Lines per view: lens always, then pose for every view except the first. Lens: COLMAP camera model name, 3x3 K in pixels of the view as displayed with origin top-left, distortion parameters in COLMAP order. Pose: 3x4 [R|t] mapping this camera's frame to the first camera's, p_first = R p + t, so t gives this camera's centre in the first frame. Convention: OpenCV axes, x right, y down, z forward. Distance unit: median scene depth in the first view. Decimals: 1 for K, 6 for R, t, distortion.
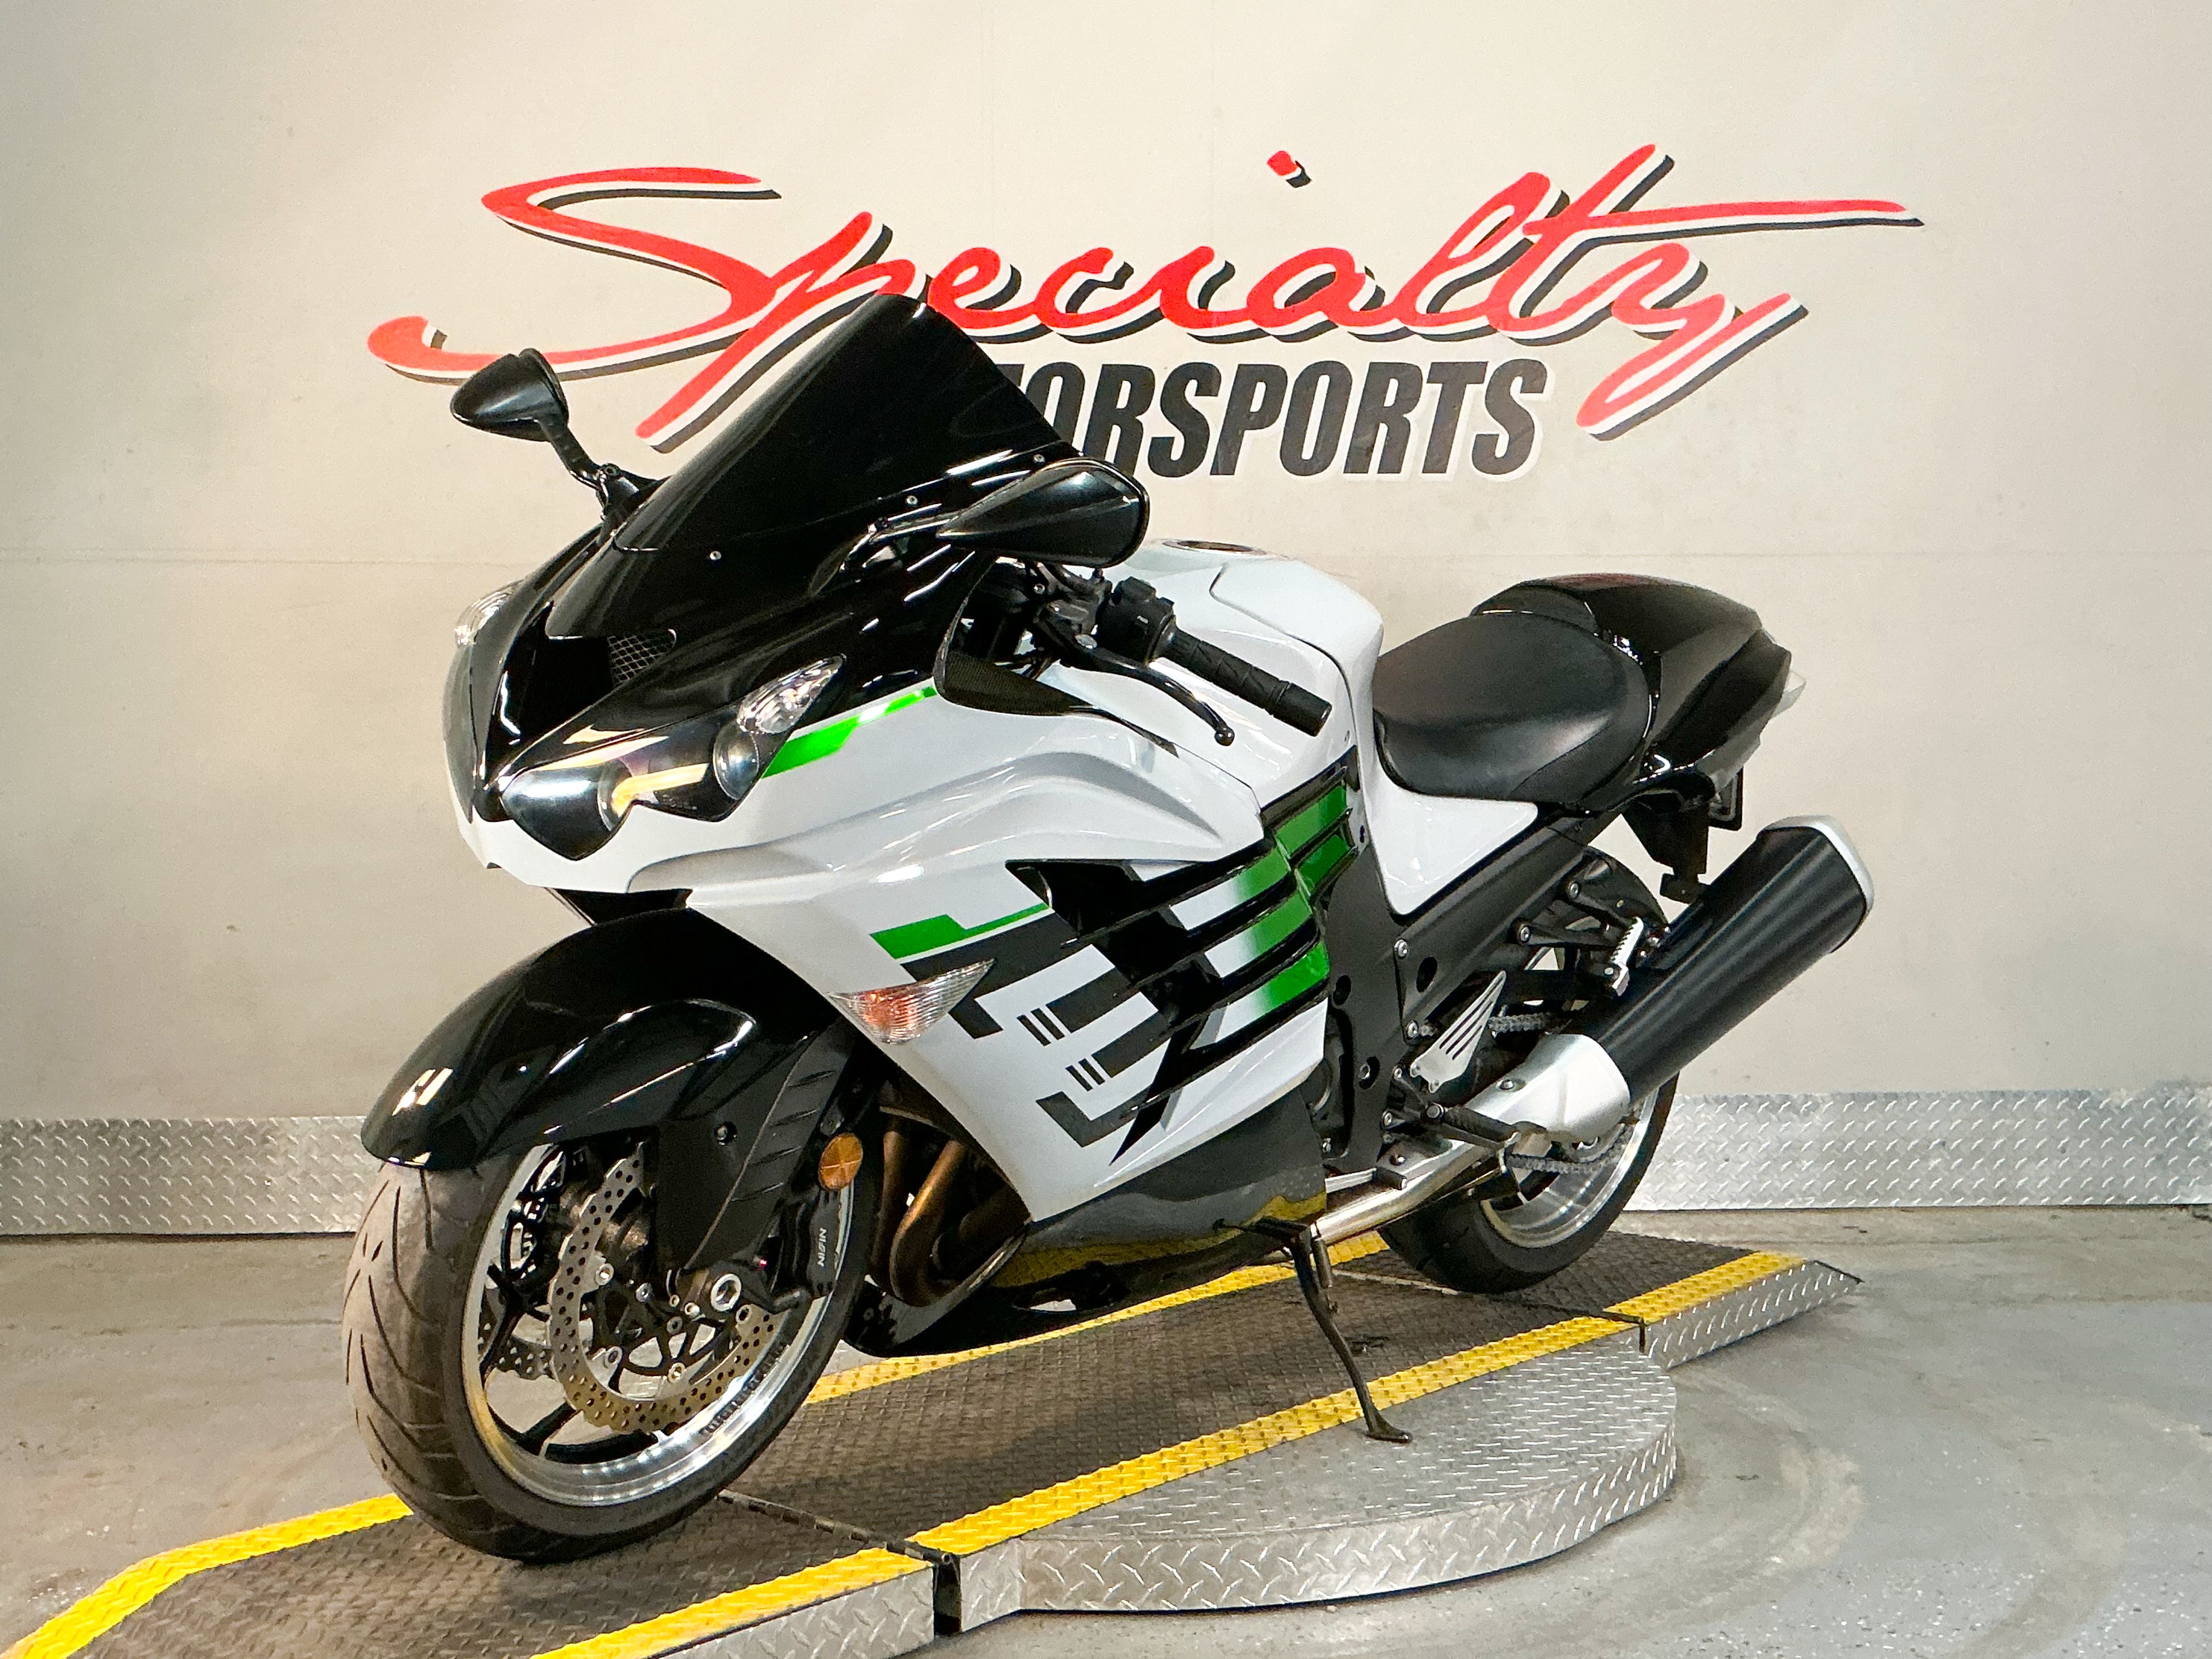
lens RADIAL K [[2541.0, 0, 1105.3], [0, 2541.0, 831.1], [0, 0, 1]] dist [0.156243, -0.339564]
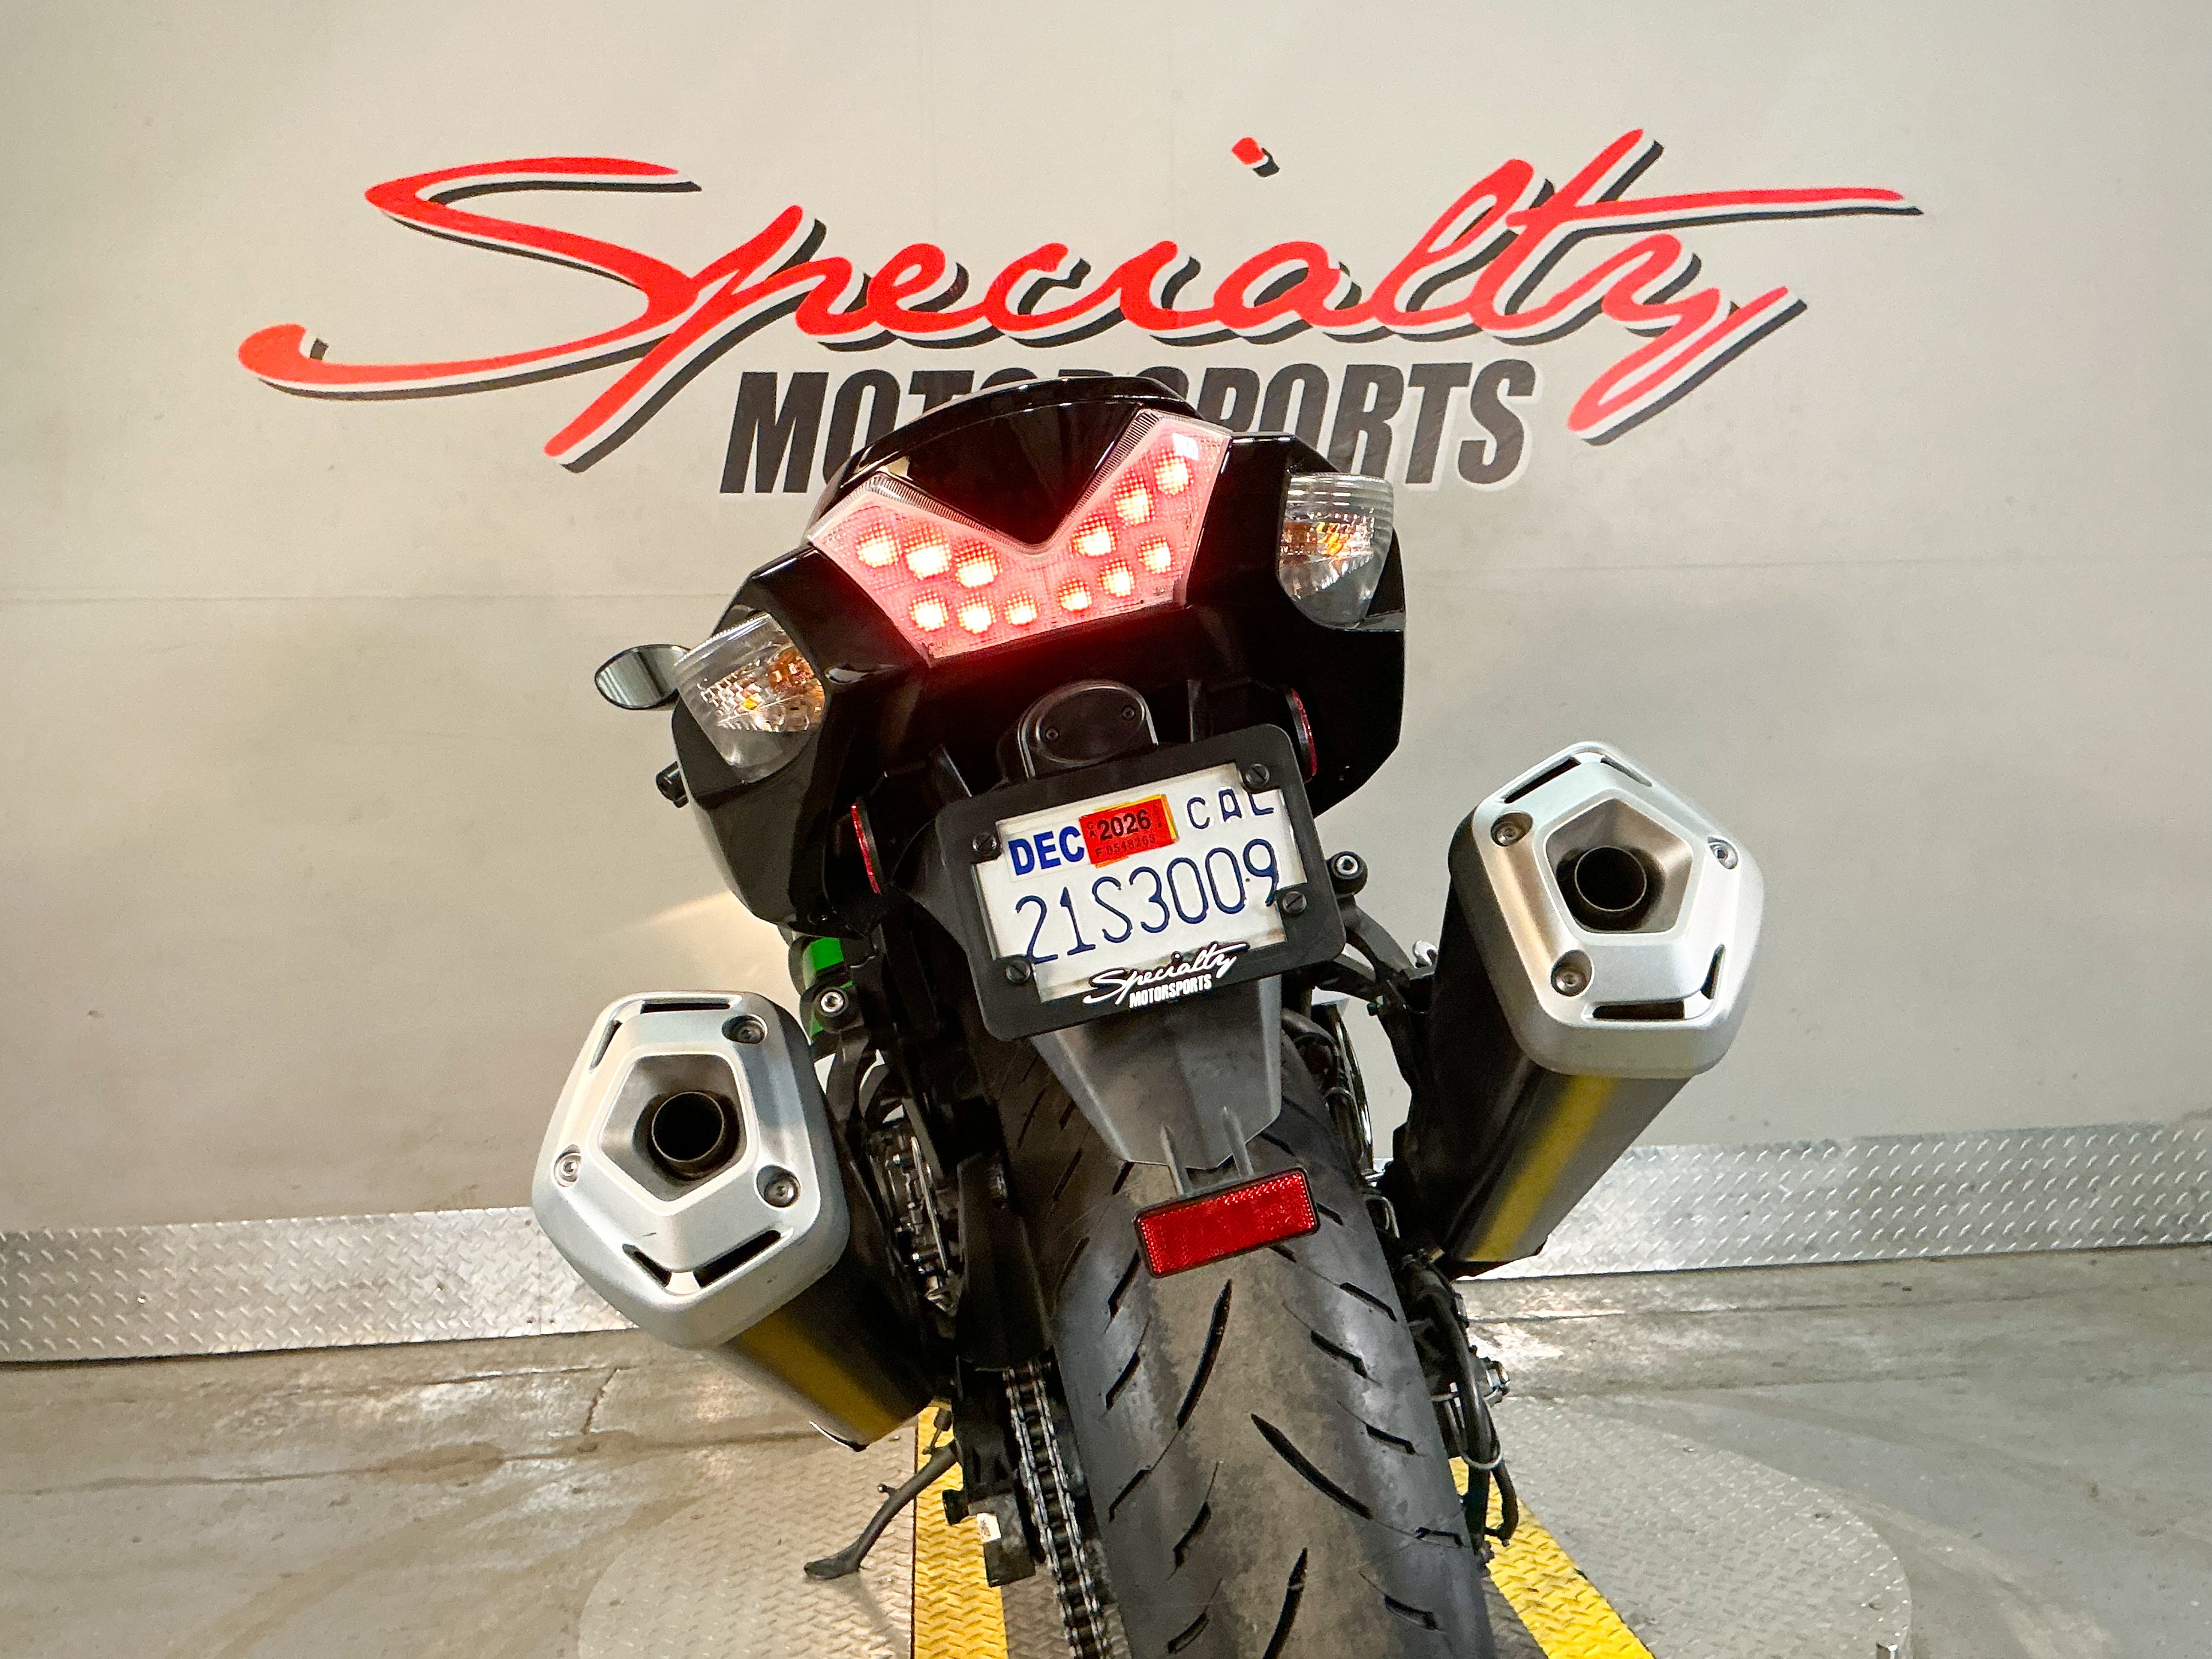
lens RADIAL K [[2302.6, 0, 1105.7], [0, 2302.6, 822.4], [0, 0, 1]] dist [0.172252, -0.412376]
pose [[0.997104, -0.024559, 0.071981, -0.048502], [0.025775, 0.999539, -0.016021, -0.006100], [-0.071554, 0.017830, 0.997277, 0.169894]]
